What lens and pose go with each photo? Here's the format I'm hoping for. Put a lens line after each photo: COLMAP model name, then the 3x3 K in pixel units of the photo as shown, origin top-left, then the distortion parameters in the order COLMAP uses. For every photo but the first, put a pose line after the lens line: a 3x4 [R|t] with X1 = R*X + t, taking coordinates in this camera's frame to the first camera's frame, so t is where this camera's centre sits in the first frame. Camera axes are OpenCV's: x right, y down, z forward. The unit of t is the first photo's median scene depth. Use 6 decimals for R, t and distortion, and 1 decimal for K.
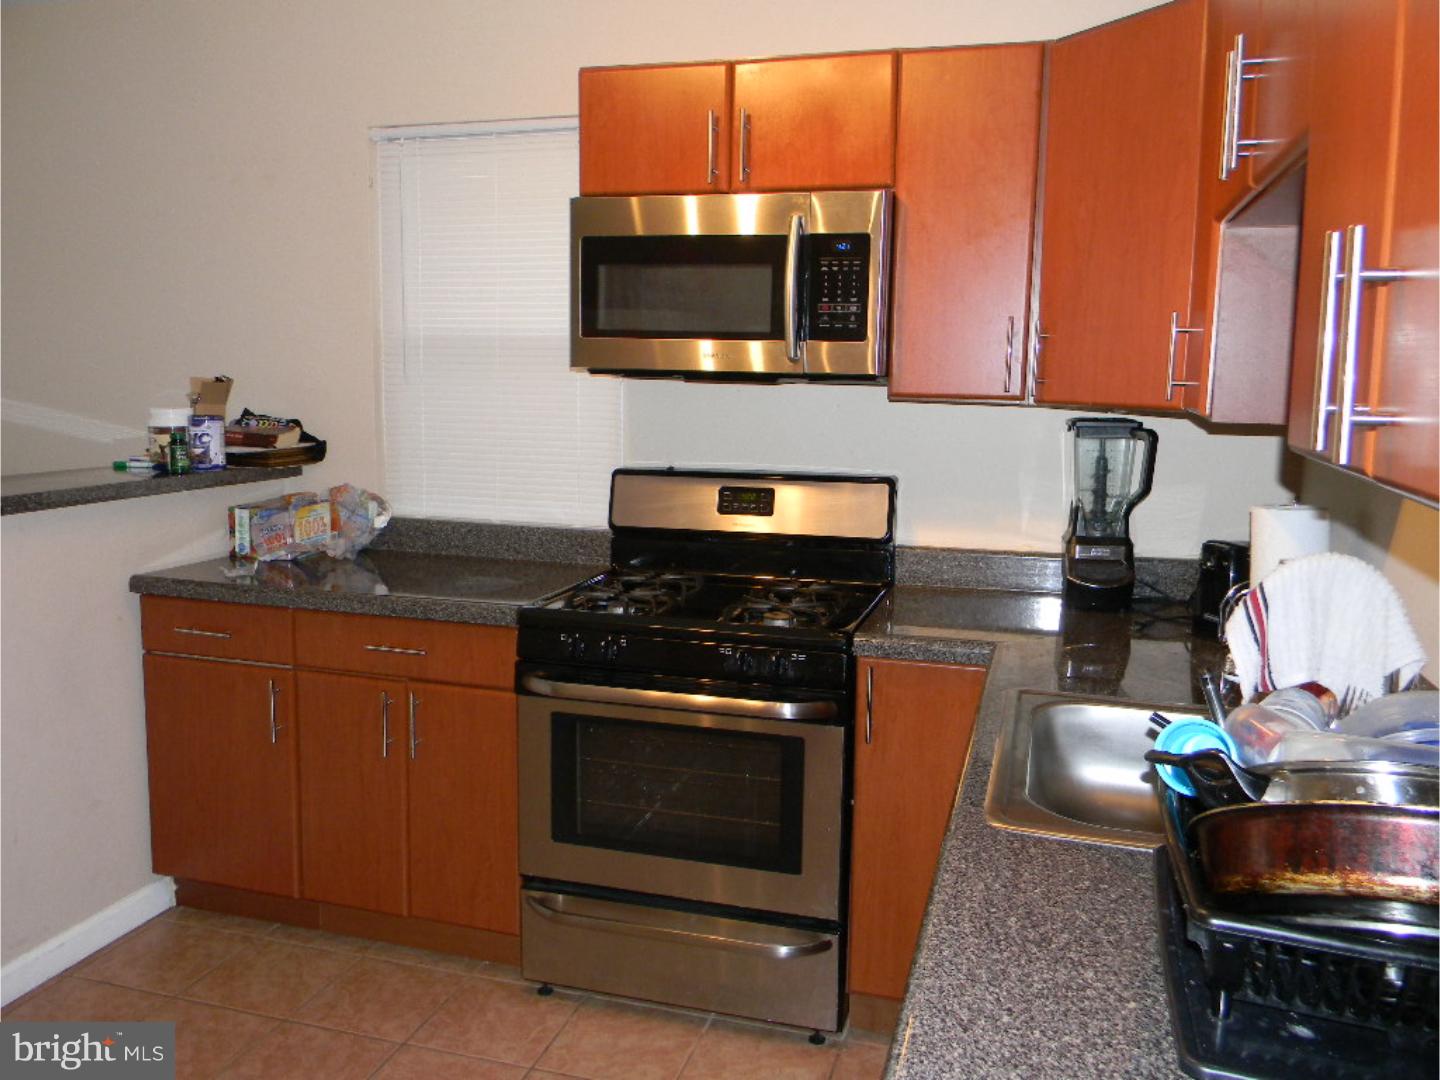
lens RADIAL K [[1148.1, 0, 720.0], [0, 1148.1, 540.0], [0, 0, 1]] dist [0.002018, -0.003227]
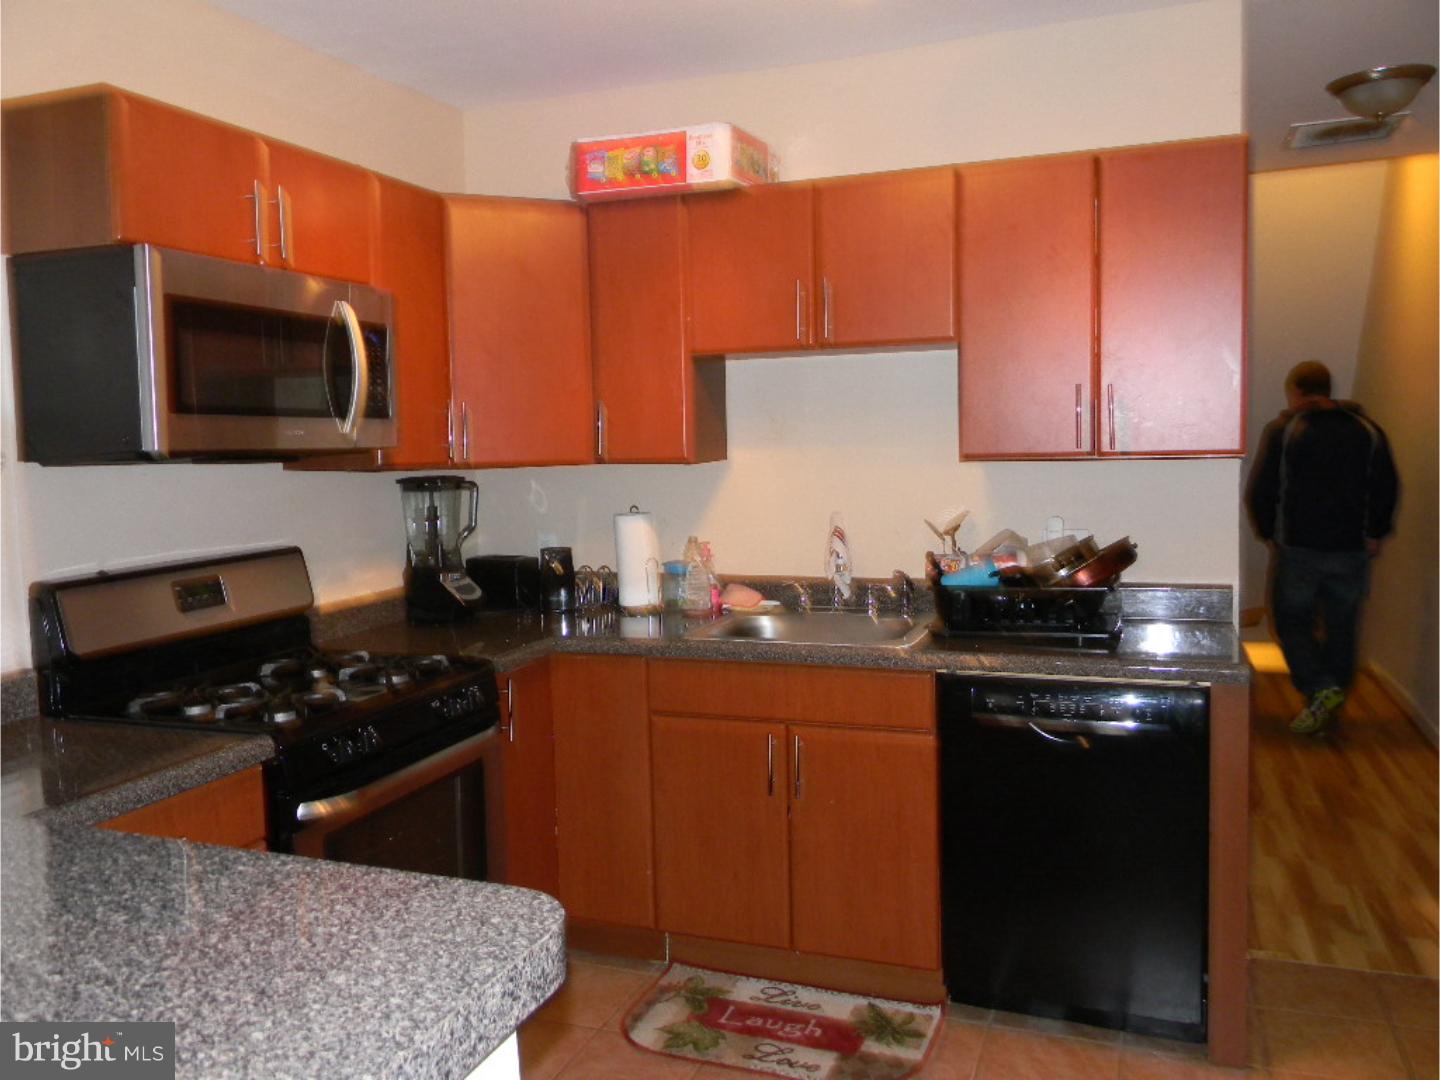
lens RADIAL K [[1148.1, 0, 720.0], [0, 1148.1, 540.0], [0, 0, 1]] dist [0.002018, -0.003227]
pose [[0.068656, -0.111434, 0.991397, -0.904344], [0.157840, 0.982439, 0.099497, -0.108591], [-0.985075, 0.149651, 0.085039, 0.542108]]
